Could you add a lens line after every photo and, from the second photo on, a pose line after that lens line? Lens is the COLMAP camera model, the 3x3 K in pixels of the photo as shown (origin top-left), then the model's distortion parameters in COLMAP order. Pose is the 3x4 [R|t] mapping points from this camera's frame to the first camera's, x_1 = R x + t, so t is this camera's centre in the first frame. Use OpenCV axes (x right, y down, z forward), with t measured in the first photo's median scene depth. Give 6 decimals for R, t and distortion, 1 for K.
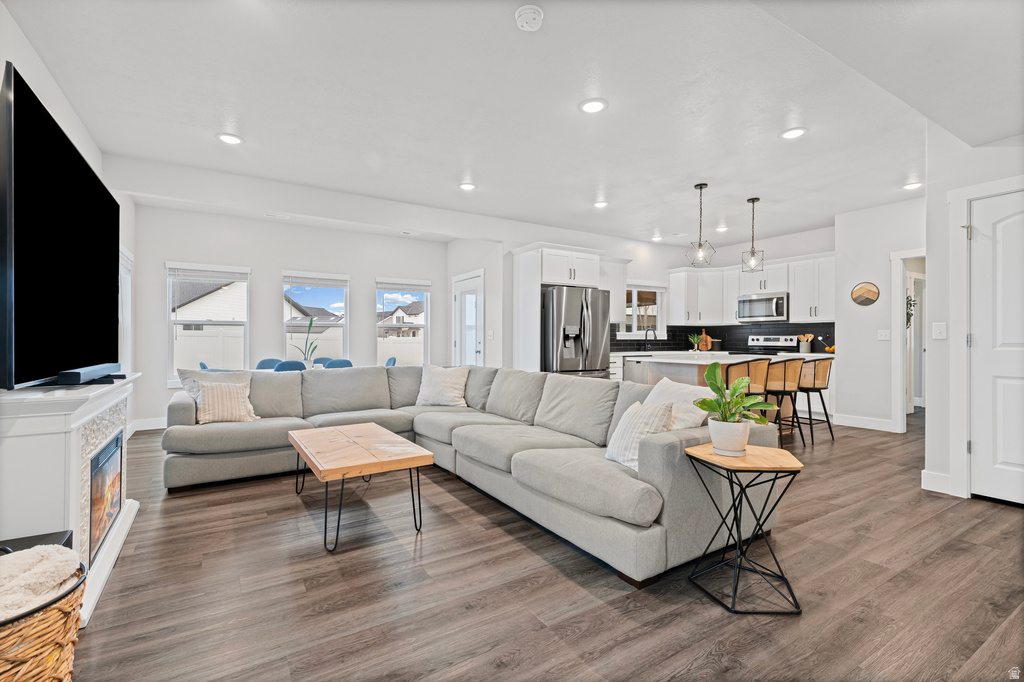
lens RADIAL K [[465.0, 0, 504.2], [0, 465.0, 339.2], [0, 0, 1]] dist [0.026084, -0.000048]
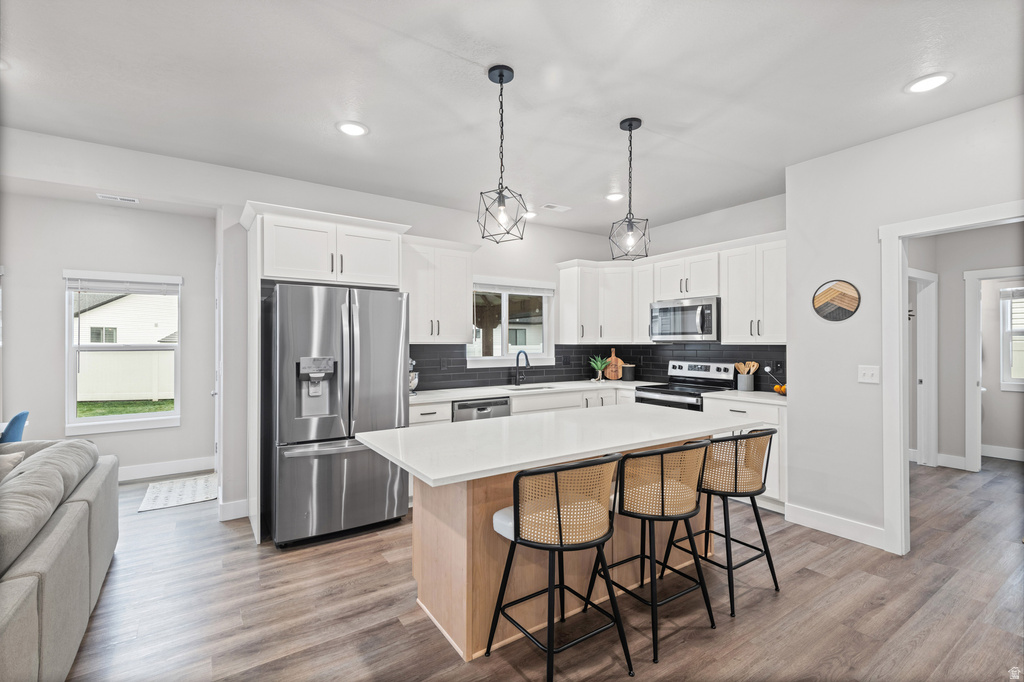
lens RADIAL K [[460.9, 0, 500.8], [0, 460.9, 342.6], [0, 0, 1]] dist [0.032394, 0.000004]
pose [[0.999594, -0.000545, 0.028482, 0.283298], [0.000572, 0.999999, -0.000925, -0.036502], [-0.028481, 0.000940, 0.999594, 0.367112]]
